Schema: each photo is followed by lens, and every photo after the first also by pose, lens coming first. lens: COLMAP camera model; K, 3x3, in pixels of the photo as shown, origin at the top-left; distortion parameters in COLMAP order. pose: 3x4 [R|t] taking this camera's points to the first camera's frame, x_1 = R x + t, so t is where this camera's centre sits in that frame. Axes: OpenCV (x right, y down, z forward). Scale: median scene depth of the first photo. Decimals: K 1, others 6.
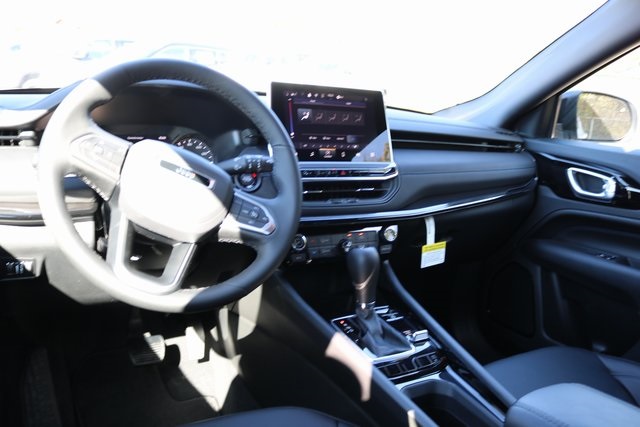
lens RADIAL K [[511.0, 0, 320.0], [0, 511.0, 213.5], [0, 0, 1]] dist [-0.160065, 0.008797]
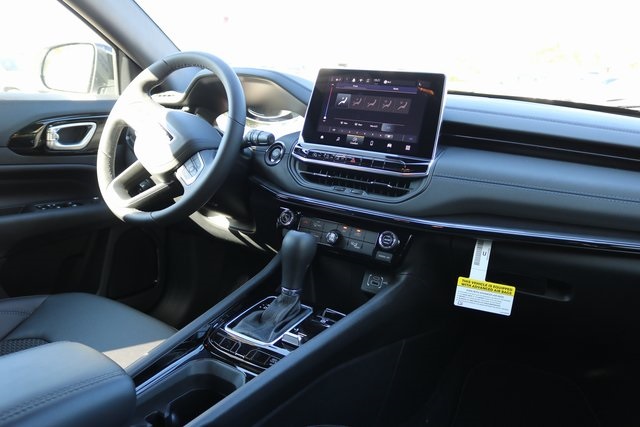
lens RADIAL K [[511.0, 0, 320.0], [0, 511.0, 213.5], [0, 0, 1]] dist [-0.160065, 0.008797]
pose [[0.469651, 0.180653, -0.864172, 0.814979], [-0.216011, 0.972603, 0.085926, -0.051588], [0.856018, 0.146315, 0.495807, 0.486267]]
